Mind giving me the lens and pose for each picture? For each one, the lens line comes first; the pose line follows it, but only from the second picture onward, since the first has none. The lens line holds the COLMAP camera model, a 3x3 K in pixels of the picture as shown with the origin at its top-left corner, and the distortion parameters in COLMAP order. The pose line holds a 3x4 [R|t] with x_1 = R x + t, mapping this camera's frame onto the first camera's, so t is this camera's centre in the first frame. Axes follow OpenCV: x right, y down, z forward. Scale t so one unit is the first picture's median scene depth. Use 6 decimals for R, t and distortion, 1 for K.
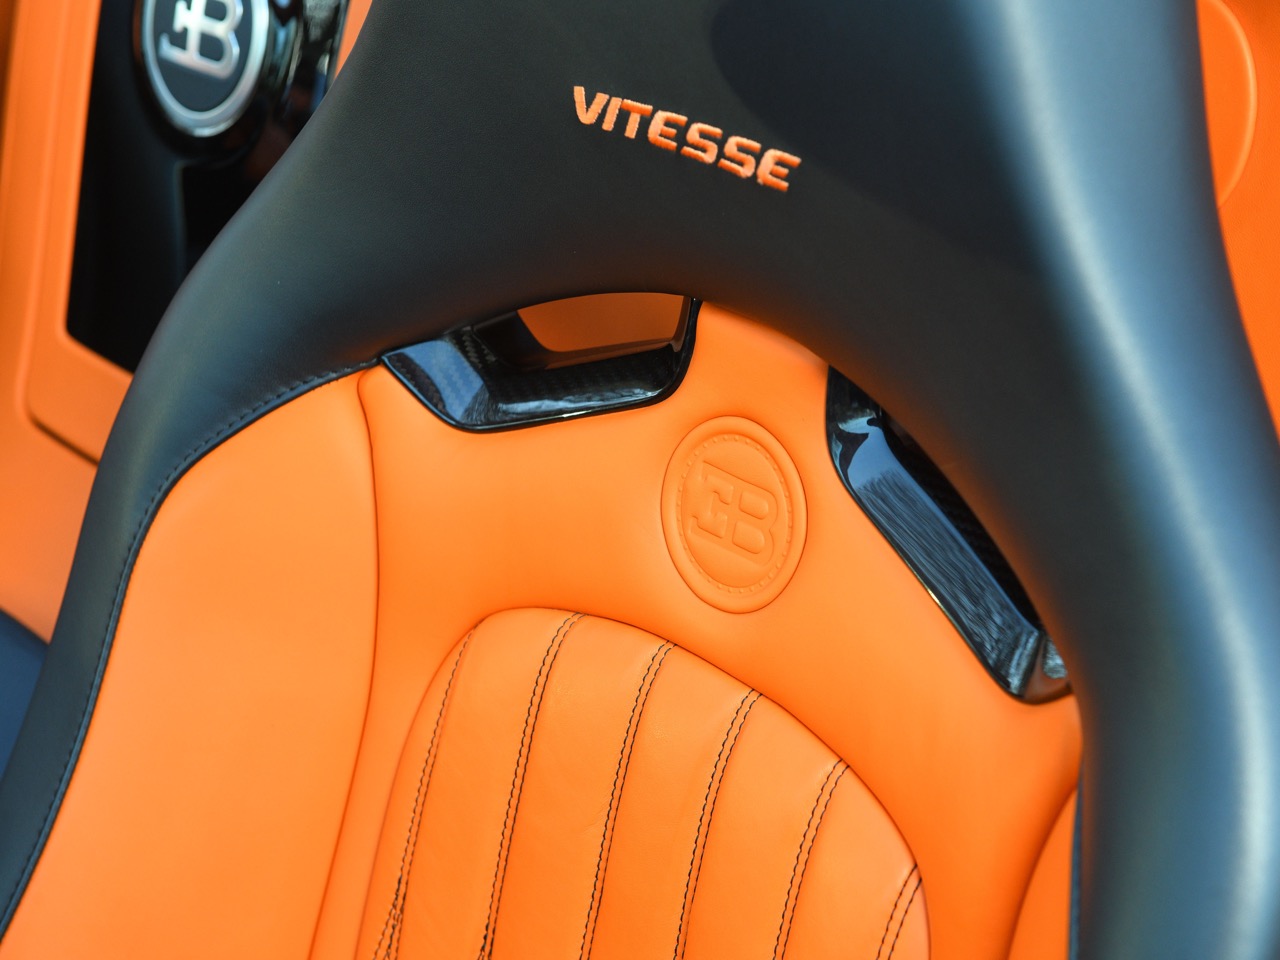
lens RADIAL K [[2624.8, 0, 641.7], [0, 2624.8, 477.7], [0, 0, 1]] dist [0.321941, 0.000000]
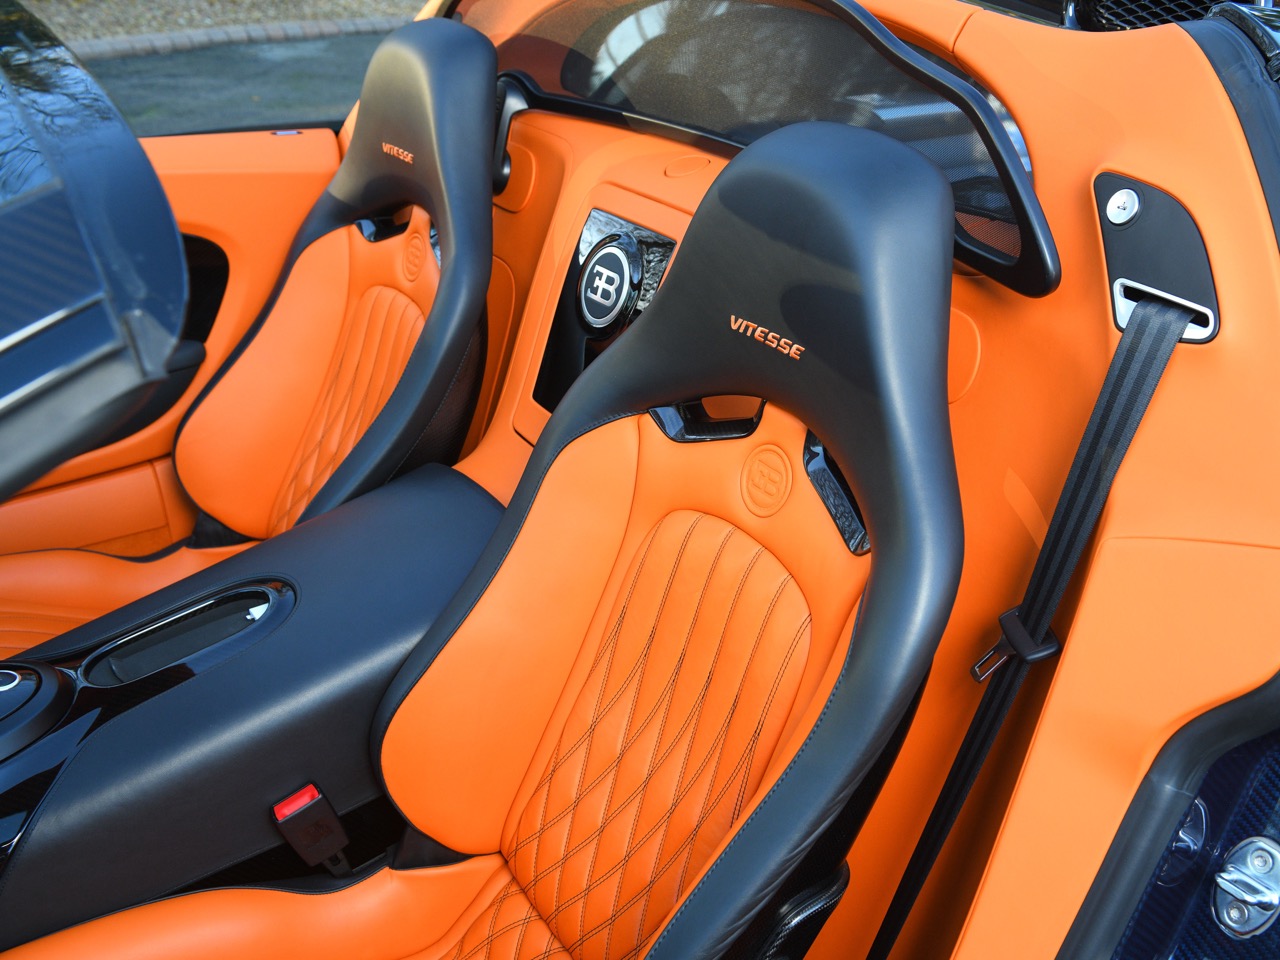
lens RADIAL K [[1261.9, 0, 639.5], [0, 1261.9, 481.7], [0, 0, 1]] dist [0.052918, 0.000000]
pose [[0.981658, 0.156681, -0.108626, 0.048084], [-0.161837, 0.985992, -0.040345, 0.088233], [0.100783, 0.057184, 0.993264, -0.301680]]
